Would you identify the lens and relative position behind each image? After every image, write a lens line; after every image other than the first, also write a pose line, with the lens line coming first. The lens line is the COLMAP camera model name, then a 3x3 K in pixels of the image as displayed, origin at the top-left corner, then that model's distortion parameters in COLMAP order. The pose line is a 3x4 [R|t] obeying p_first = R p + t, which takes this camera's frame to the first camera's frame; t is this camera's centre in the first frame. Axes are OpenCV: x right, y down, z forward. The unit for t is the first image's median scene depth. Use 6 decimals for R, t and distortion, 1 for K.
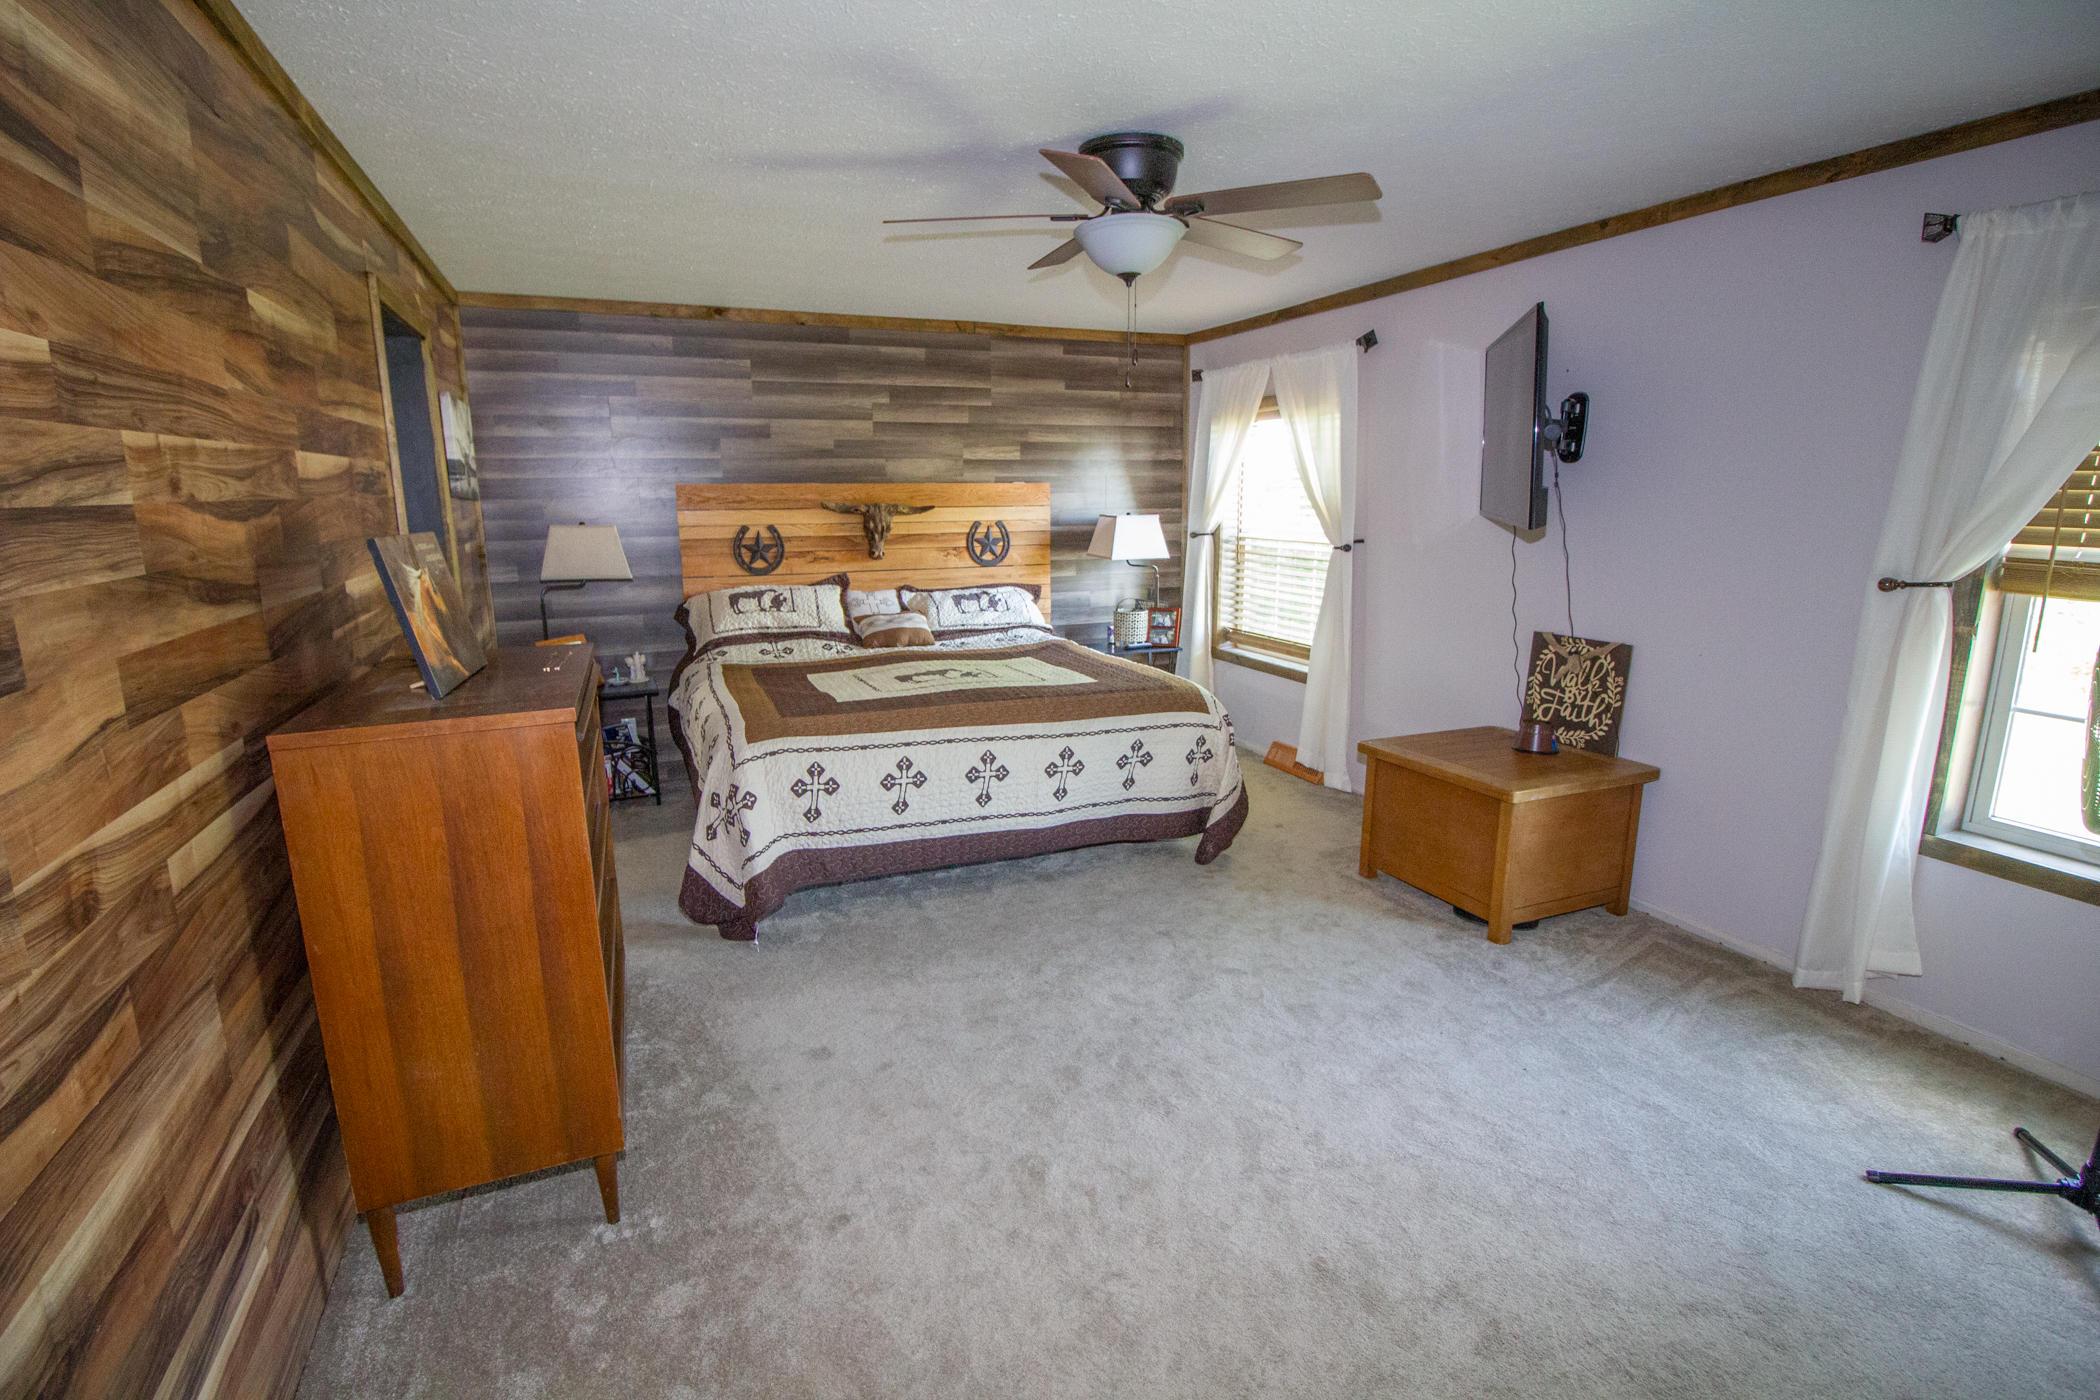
lens RADIAL K [[978.5, 0, 1040.1], [0, 978.5, 713.4], [0, 0, 1]] dist [-0.011499, -0.008392]
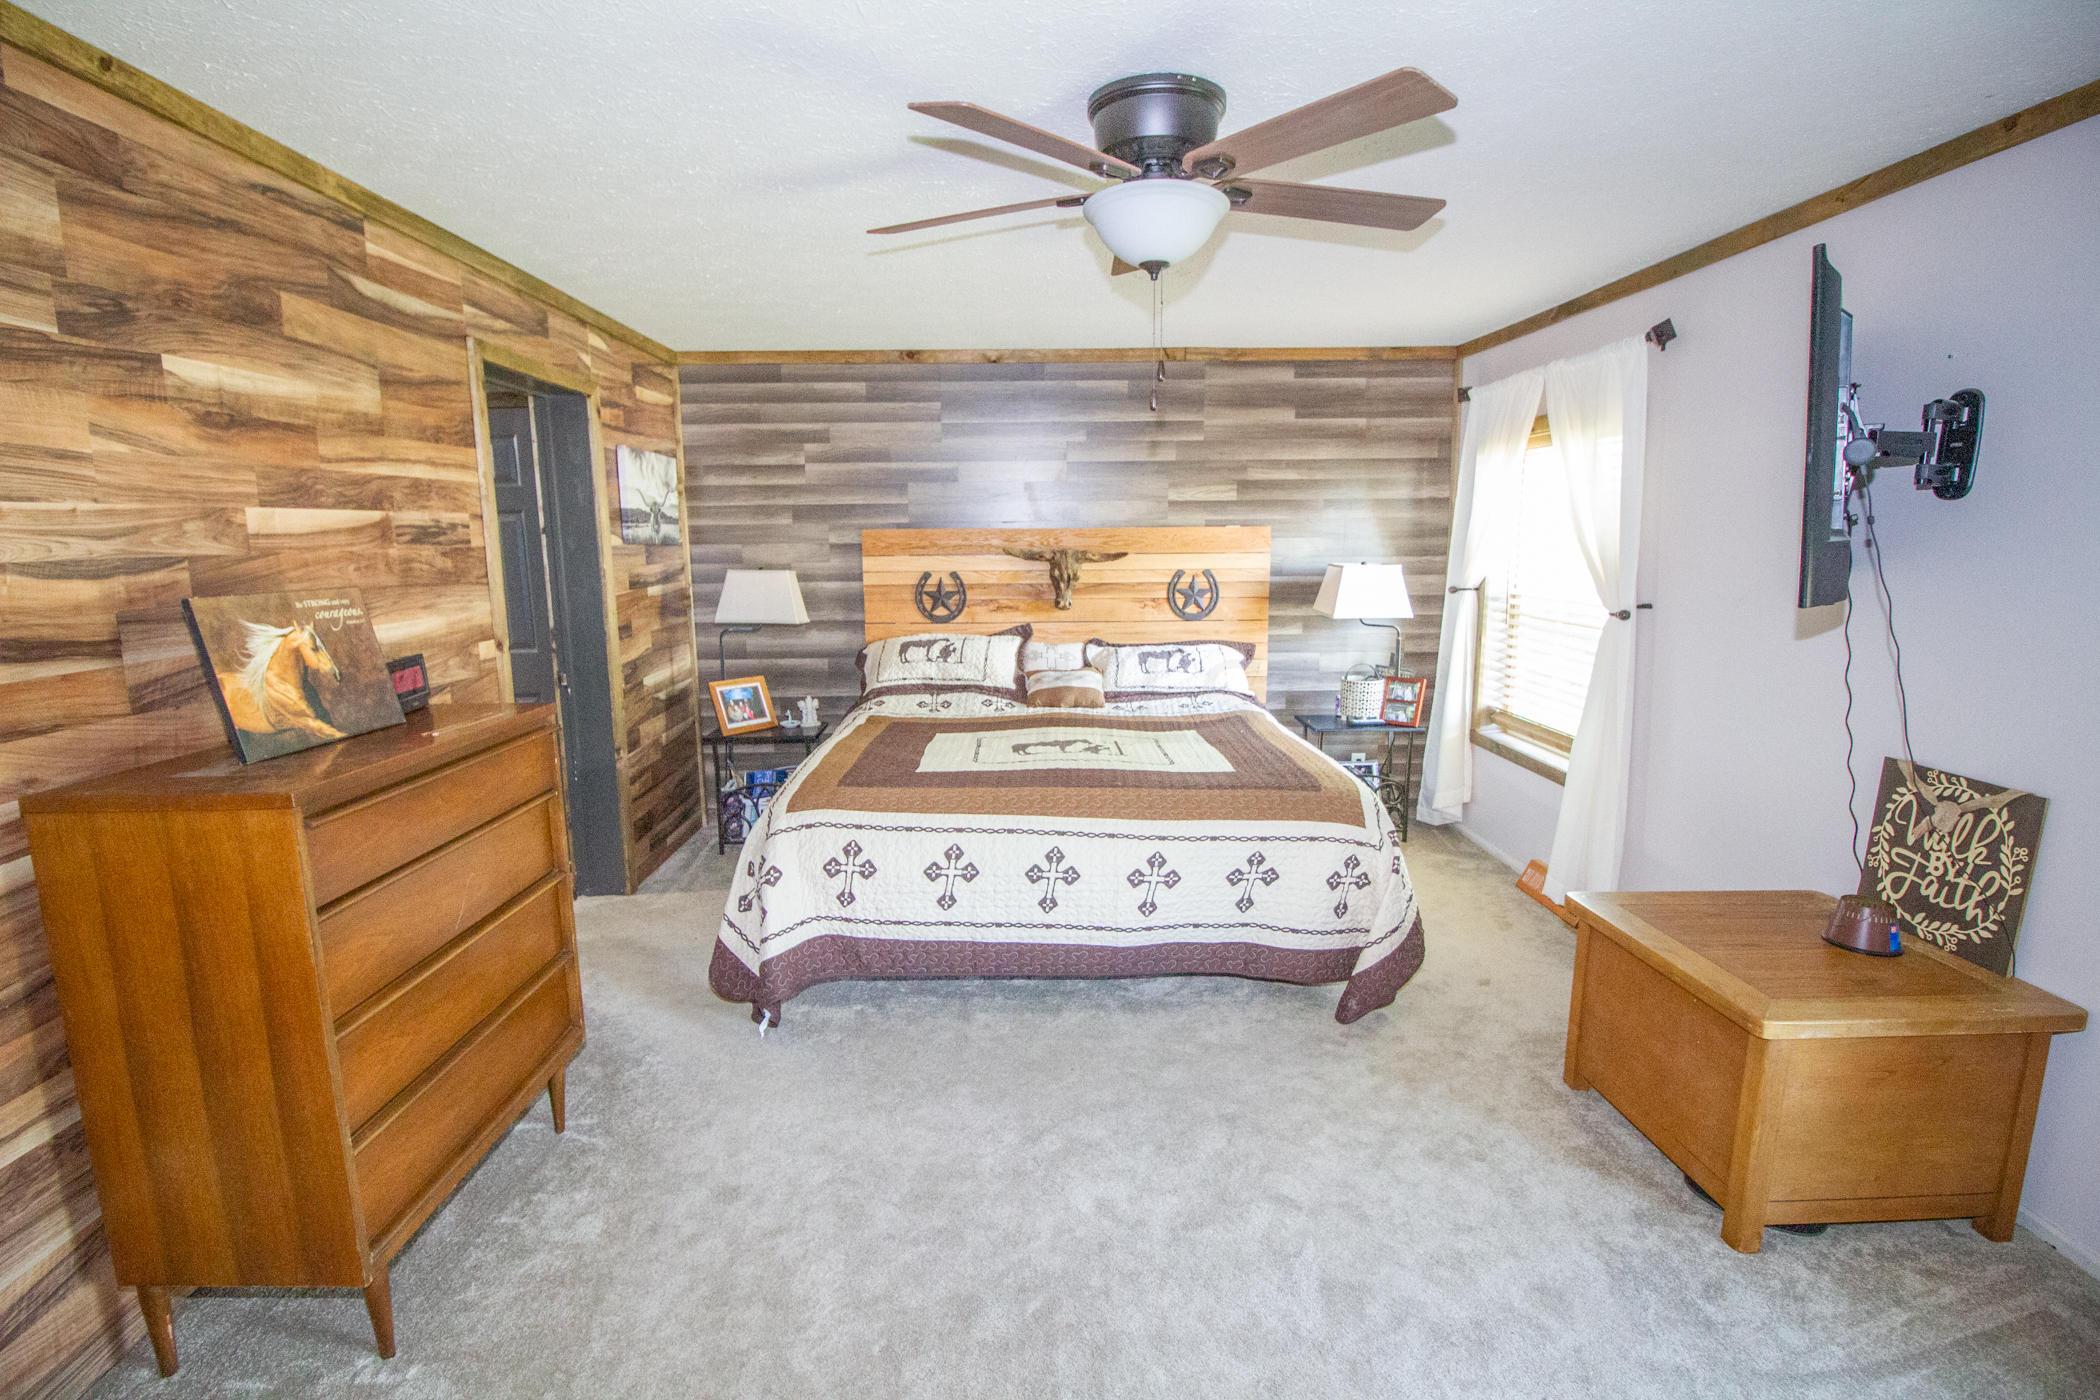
lens RADIAL K [[978.5, 0, 1042.3], [0, 978.5, 707.9], [0, 0, 1]] dist [-0.011499, -0.008392]
pose [[0.926410, 0.065328, -0.370805, 0.232696], [-0.081202, 0.996323, -0.027342, -0.055550], [0.367655, 0.055440, 0.928308, 0.205210]]
